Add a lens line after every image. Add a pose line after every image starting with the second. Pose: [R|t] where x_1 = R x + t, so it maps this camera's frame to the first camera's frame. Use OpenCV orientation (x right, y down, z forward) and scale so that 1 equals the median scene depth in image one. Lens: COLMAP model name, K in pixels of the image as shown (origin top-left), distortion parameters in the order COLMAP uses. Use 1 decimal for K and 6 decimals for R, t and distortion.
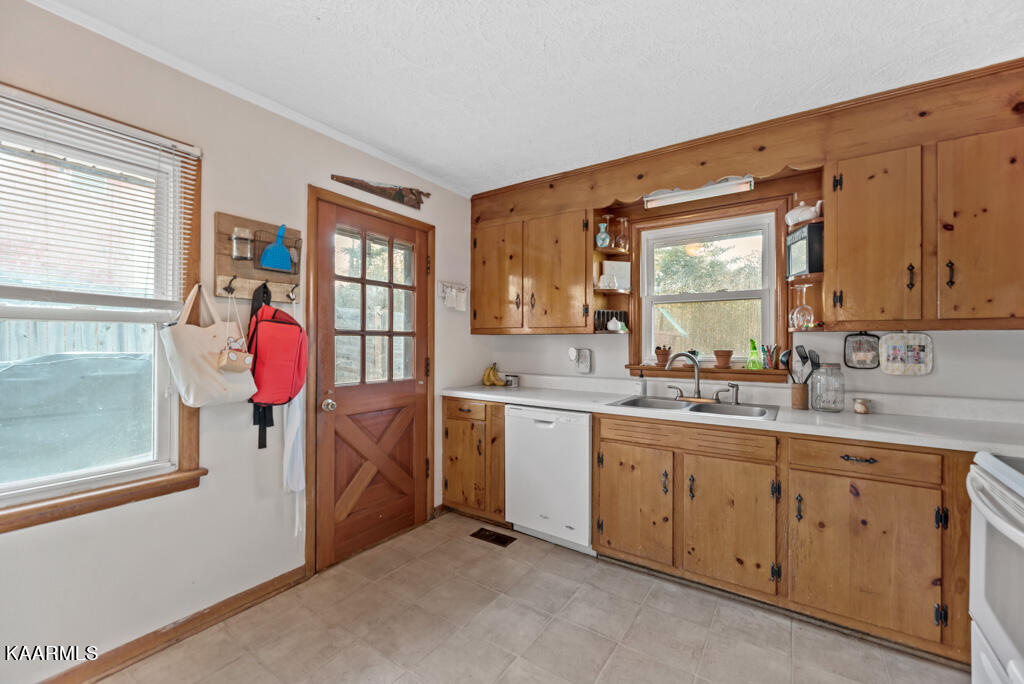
lens RADIAL K [[420.8, 0, 516.0], [0, 420.8, 342.4], [0, 0, 1]] dist [-0.001016, -0.000470]
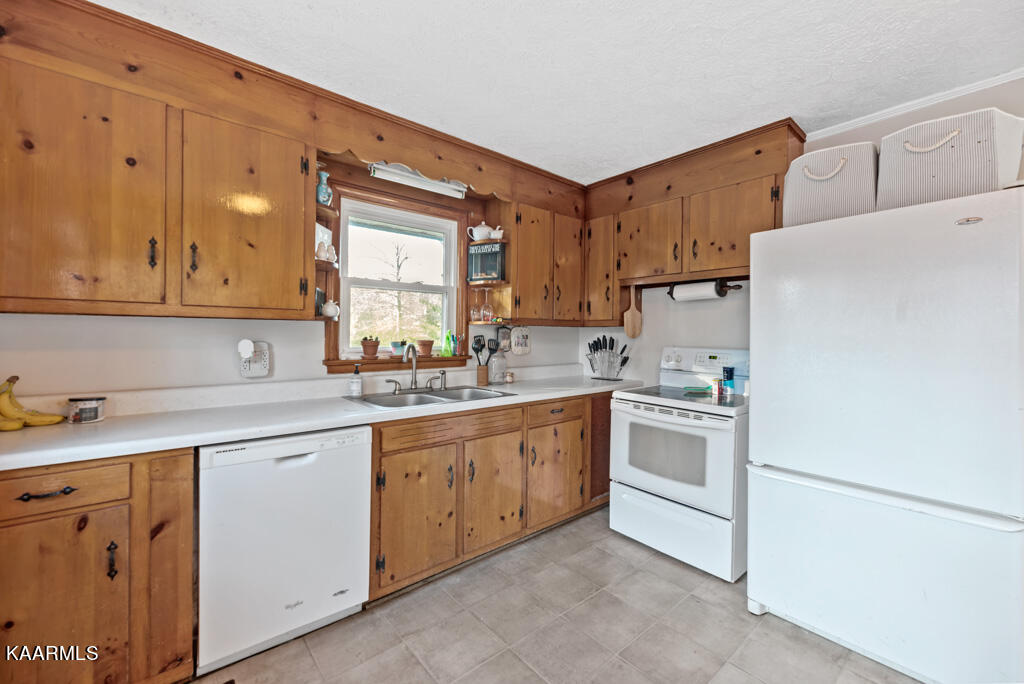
lens RADIAL K [[420.8, 0, 516.3], [0, 420.8, 336.9], [0, 0, 1]] dist [-0.001016, -0.000470]
pose [[0.252974, -0.008416, 0.967437, -0.499694], [-0.007024, 0.999920, 0.010536, -0.002173], [-0.967448, -0.009461, 0.252894, 0.556394]]
